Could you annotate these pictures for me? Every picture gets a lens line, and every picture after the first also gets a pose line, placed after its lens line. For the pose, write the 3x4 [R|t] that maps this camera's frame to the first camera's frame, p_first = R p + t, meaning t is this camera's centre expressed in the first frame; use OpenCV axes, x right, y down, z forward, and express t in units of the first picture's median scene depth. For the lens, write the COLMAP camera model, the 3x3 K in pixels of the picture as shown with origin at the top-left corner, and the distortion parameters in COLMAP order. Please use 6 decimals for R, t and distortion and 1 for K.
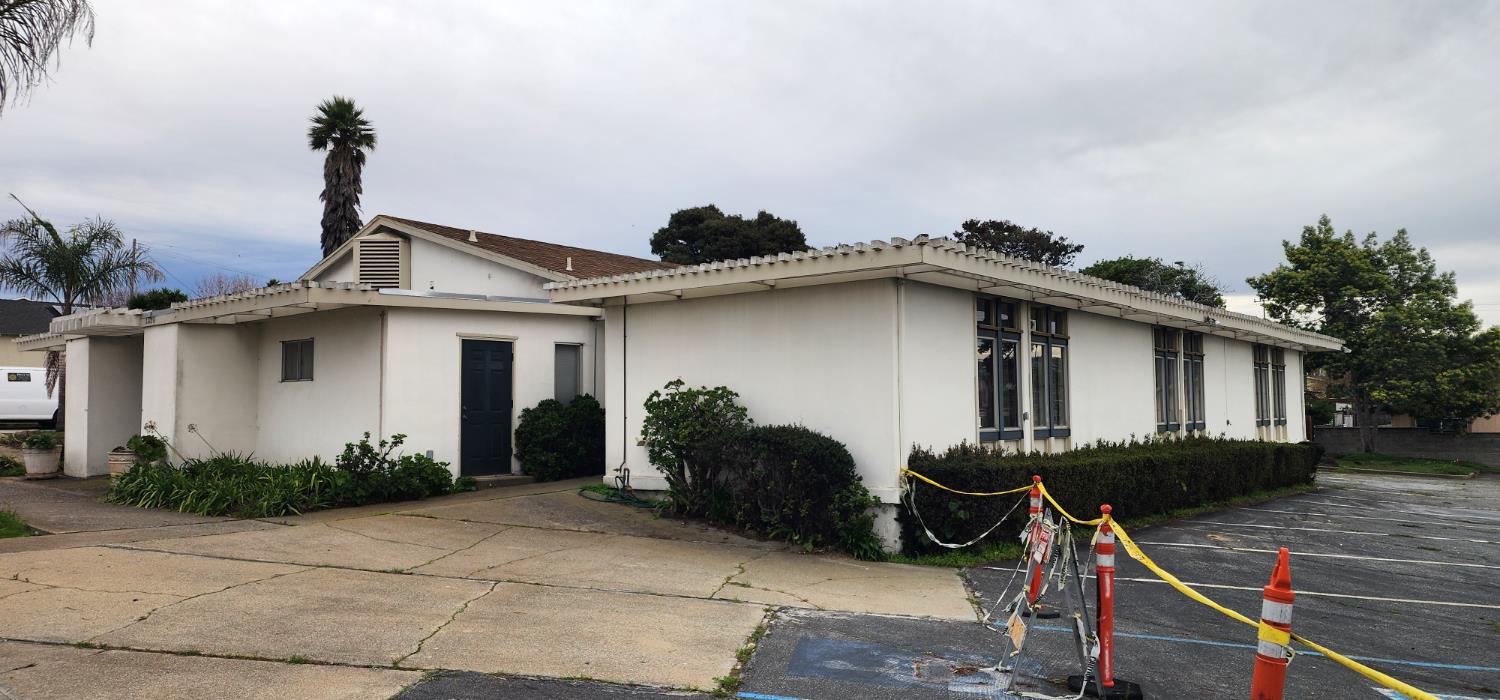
lens RADIAL K [[997.7, 0, 743.0], [0, 997.7, 338.2], [0, 0, 1]] dist [0.112407, -0.099203]
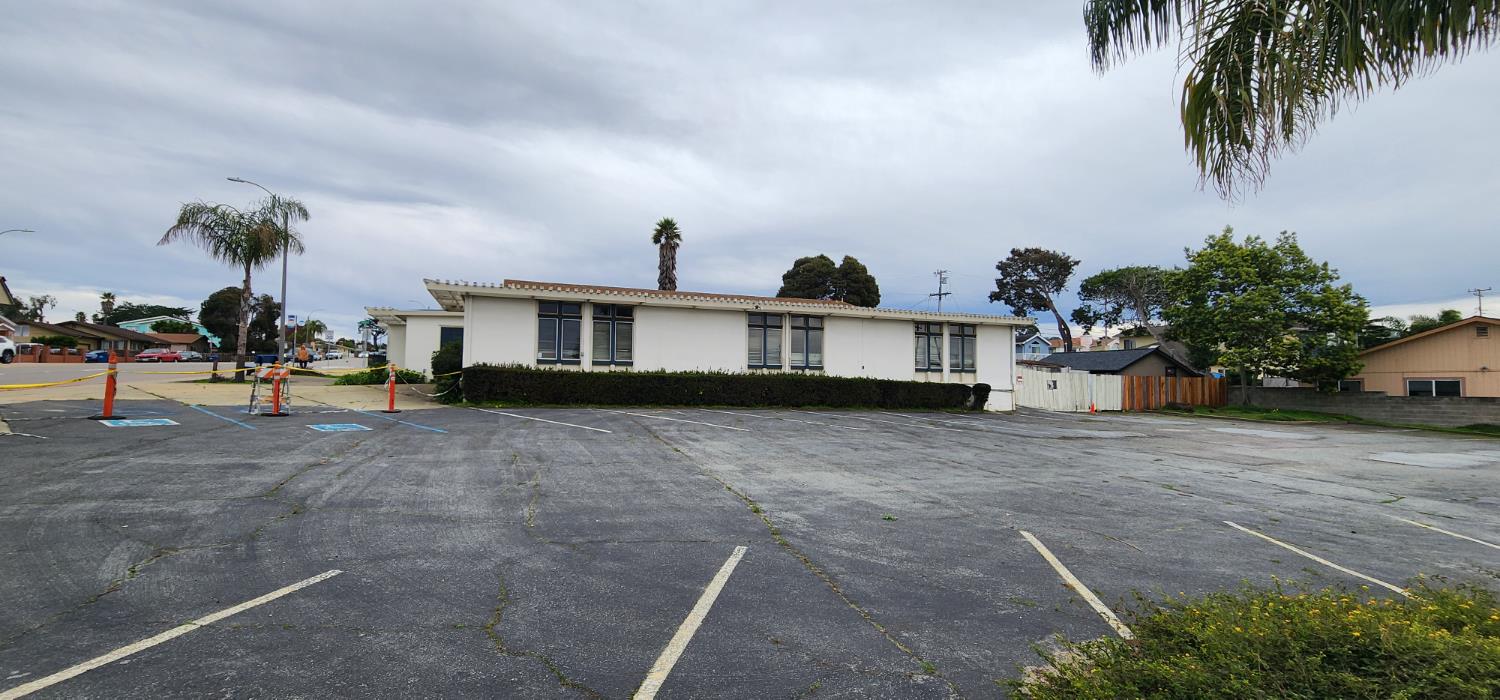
lens RADIAL K [[622.8, 0, 735.1], [0, 622.8, 342.3], [0, 0, 1]] dist [0.000413, 0.000847]
pose [[0.868844, -0.017457, -0.494779, 1.166228], [0.018714, 0.999822, -0.002415, 0.056177], [0.494733, -0.007160, 0.869016, -0.021936]]
